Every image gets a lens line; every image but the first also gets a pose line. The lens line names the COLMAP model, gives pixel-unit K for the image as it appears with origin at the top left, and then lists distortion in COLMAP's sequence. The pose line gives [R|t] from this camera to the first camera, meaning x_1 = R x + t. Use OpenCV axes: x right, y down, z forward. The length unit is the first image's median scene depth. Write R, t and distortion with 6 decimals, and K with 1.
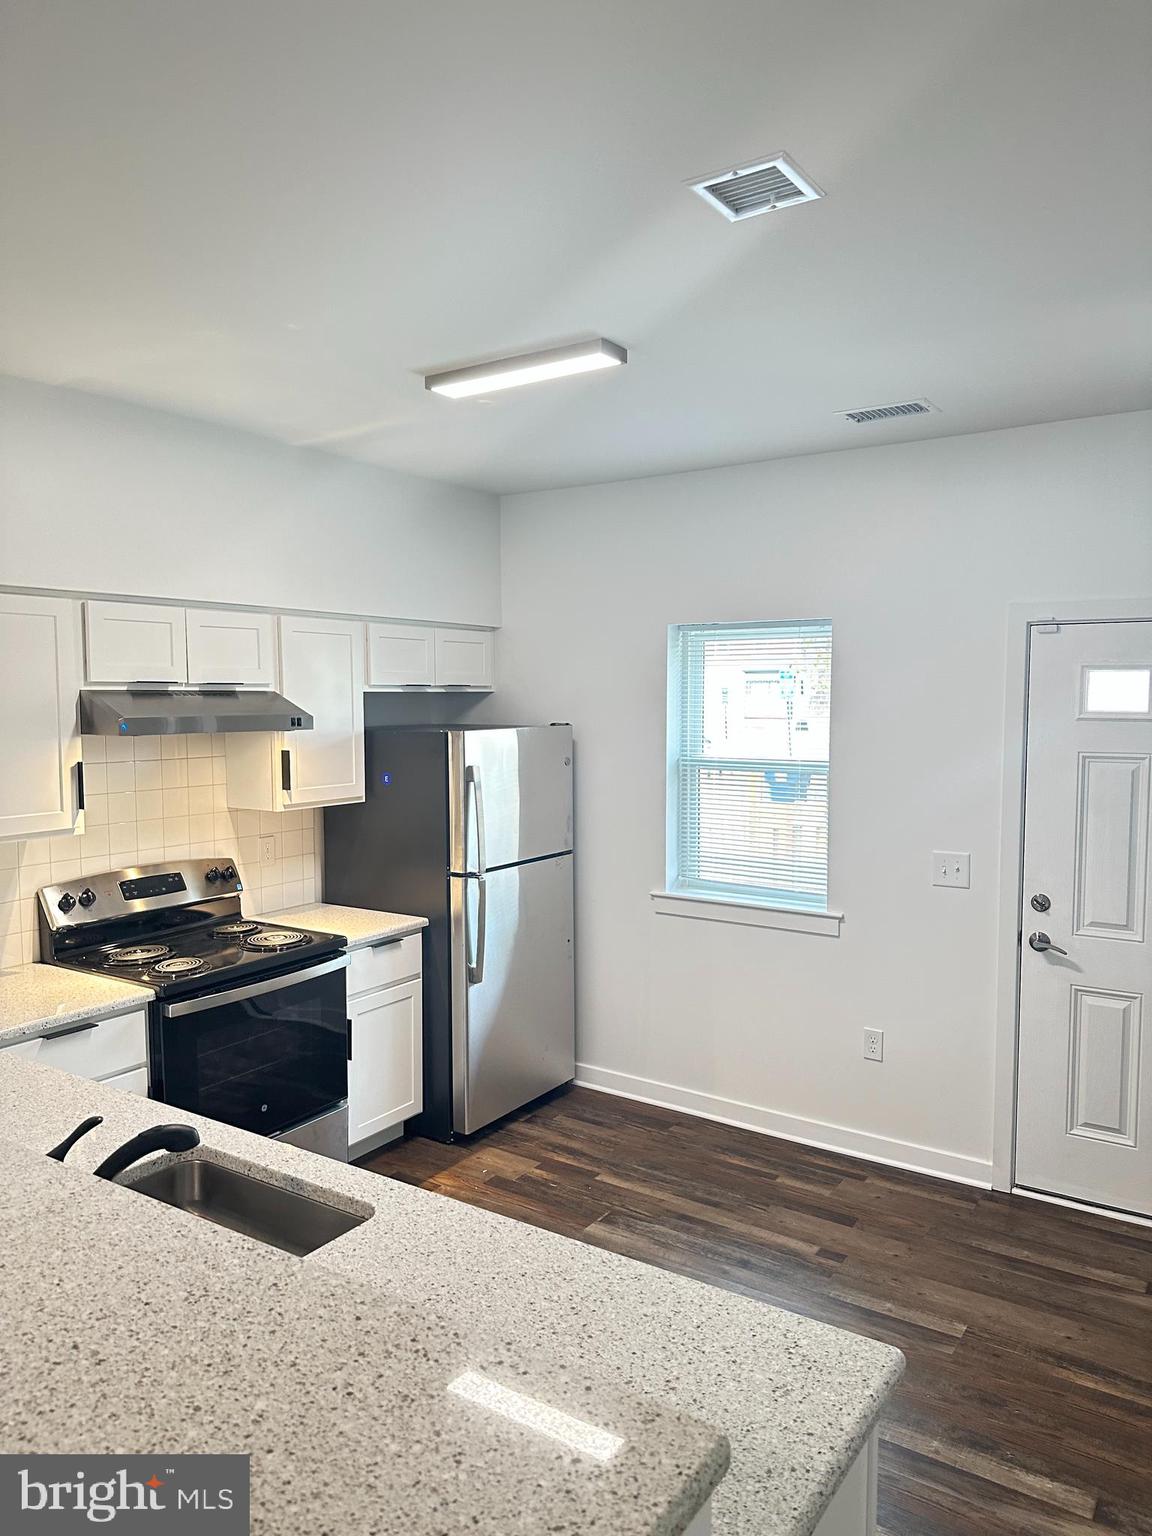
lens RADIAL K [[1084.6, 0, 583.9], [0, 1084.6, 760.1], [0, 0, 1]] dist [0.058077, -0.055678]
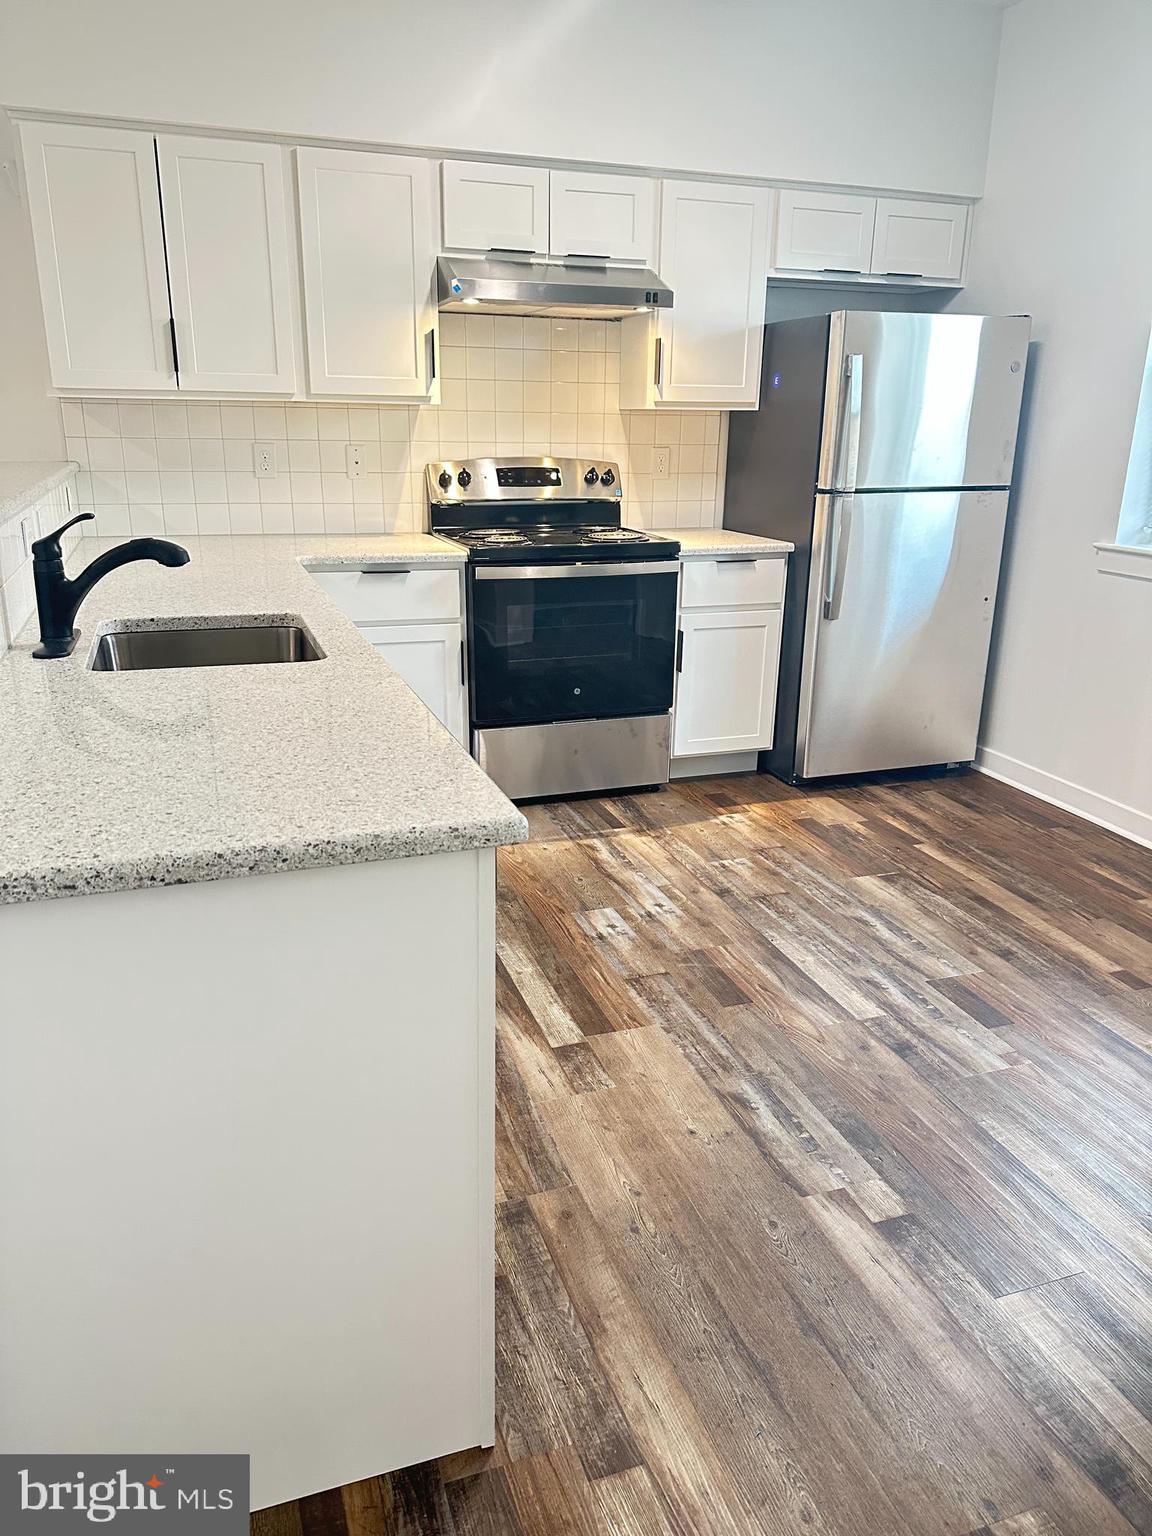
lens RADIAL K [[1084.6, 0, 573.0], [0, 1084.6, 773.4], [0, 0, 1]] dist [0.058077, -0.055678]
pose [[0.799994, 0.197716, -0.566496, 0.272654], [-0.054476, 0.964183, 0.259584, 0.110364], [0.597530, -0.176805, 0.782111, 0.152725]]
